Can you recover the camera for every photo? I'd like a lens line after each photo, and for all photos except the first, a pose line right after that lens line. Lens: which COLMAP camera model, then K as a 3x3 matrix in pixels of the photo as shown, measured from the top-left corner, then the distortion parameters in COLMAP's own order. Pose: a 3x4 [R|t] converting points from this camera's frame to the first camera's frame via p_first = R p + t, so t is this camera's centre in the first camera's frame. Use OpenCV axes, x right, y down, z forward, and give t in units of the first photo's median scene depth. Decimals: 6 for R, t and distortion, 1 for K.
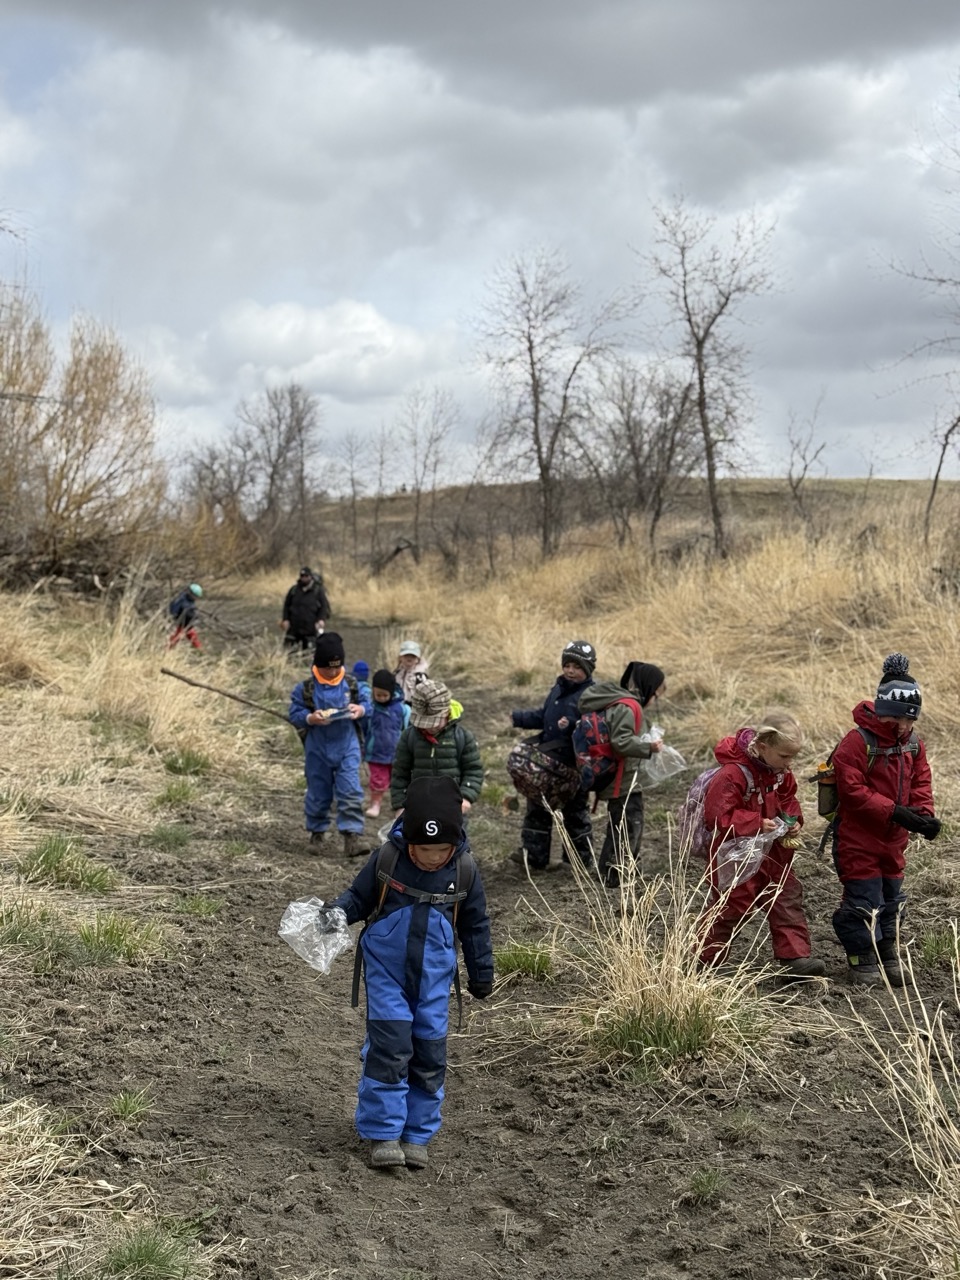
lens RADIAL K [[1791.4, 0, 480.0], [0, 1791.4, 640.0], [0, 0, 1]] dist [0.107759, -0.014988]
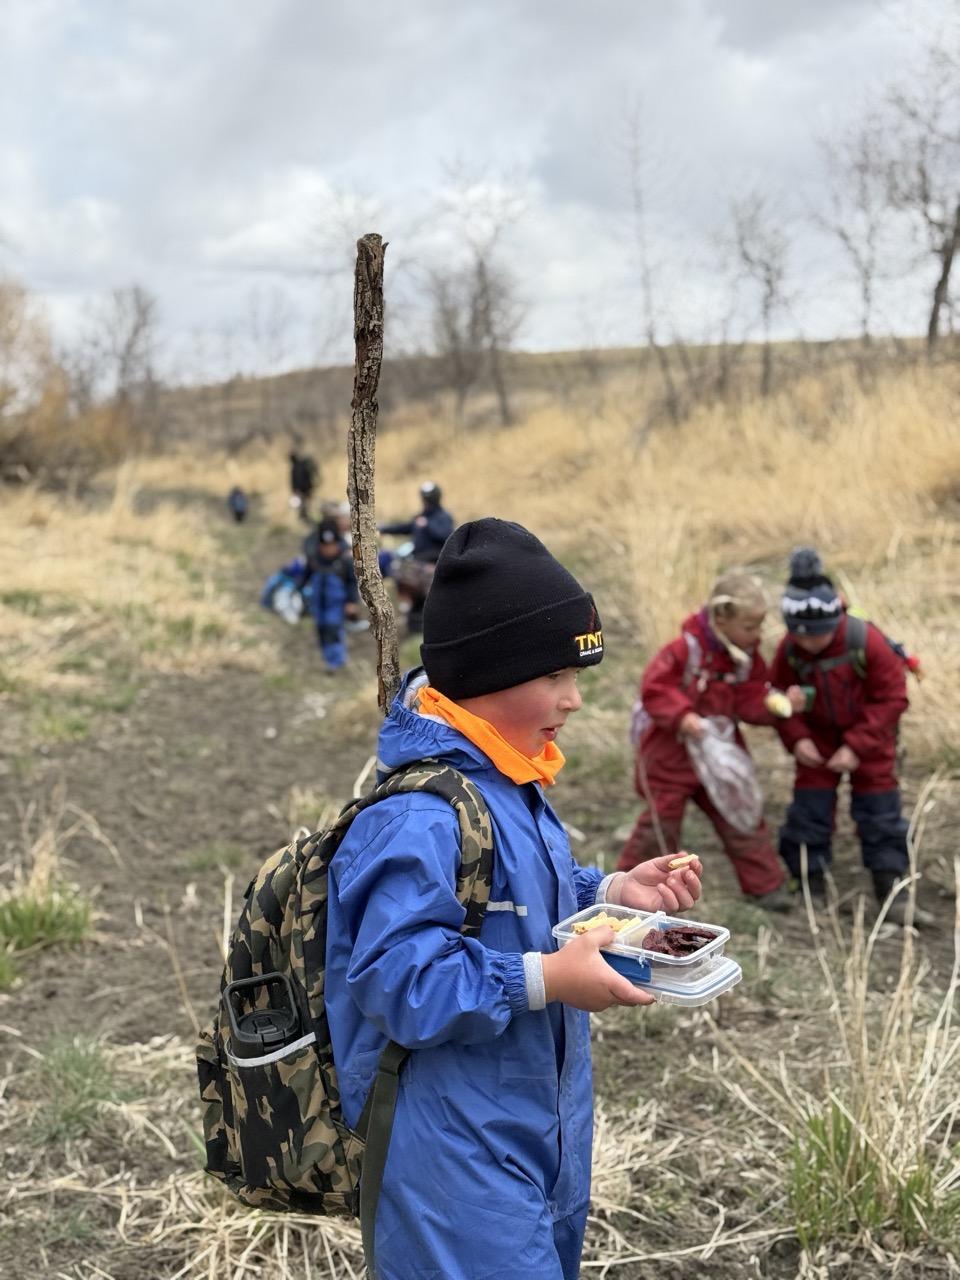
lens RADIAL K [[1791.4, 0, 480.0], [0, 1791.4, 640.0], [0, 0, 1]] dist [0.107759, -0.014988]
pose [[0.994612, -0.064779, 0.080930, -0.001340], [0.059064, 0.995717, 0.071125, 0.008014], [-0.085191, -0.065962, 0.994179, -0.167667]]
